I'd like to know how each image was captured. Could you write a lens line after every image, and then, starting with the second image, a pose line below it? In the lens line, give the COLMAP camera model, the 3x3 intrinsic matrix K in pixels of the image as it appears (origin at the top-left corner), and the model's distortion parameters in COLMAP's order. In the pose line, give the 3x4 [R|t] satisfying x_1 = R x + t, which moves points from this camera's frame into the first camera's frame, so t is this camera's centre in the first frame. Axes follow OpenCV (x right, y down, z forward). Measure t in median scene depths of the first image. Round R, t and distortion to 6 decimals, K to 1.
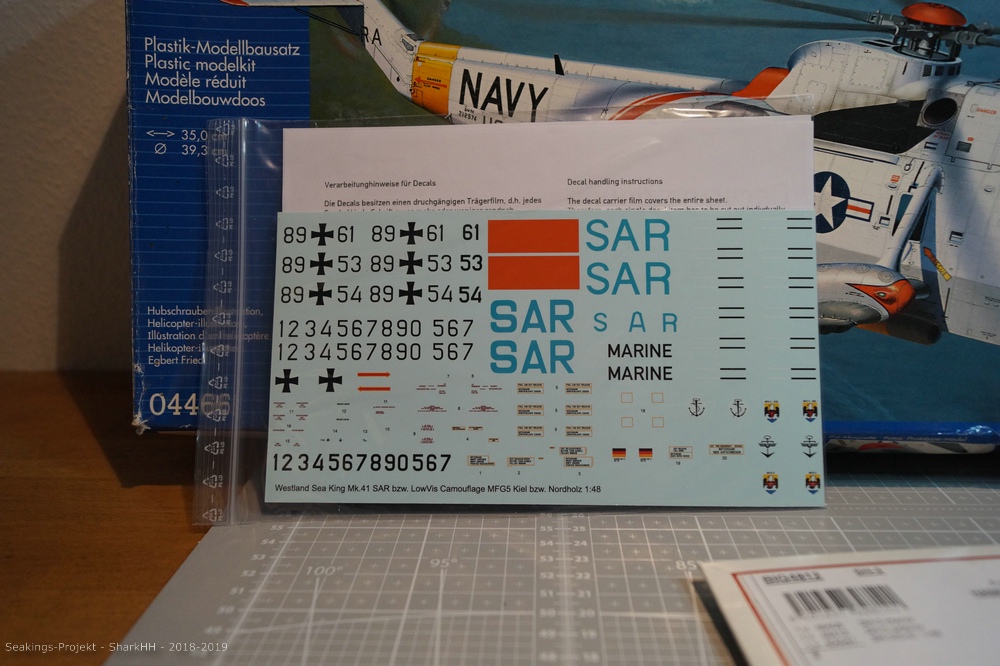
lens RADIAL K [[805.2, 0, 497.0], [0, 805.2, 330.9], [0, 0, 1]] dist [-0.013775, 0.002370]
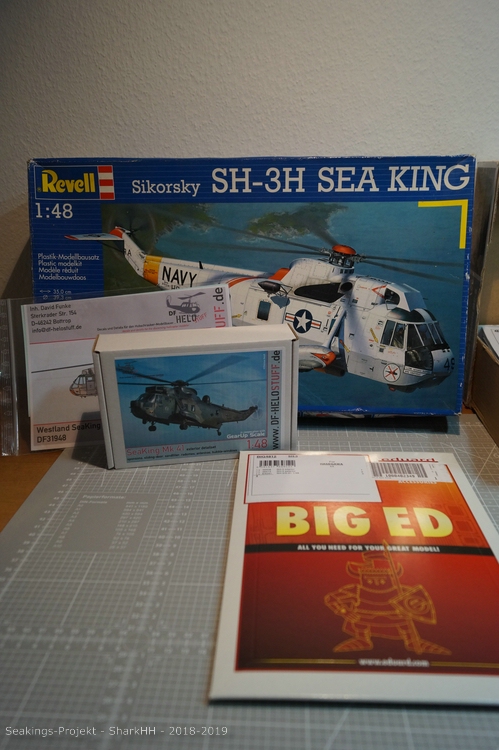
lens RADIAL K [[603.9, 0, 252.4], [0, 603.9, 379.4], [0, 0, 1]] dist [-0.013775, 0.002370]
pose [[0.999946, 0.008509, -0.006011, 0.260066], [-0.007883, 0.995209, 0.097452, -0.162707], [0.006811, -0.097399, 0.995222, -0.954526]]
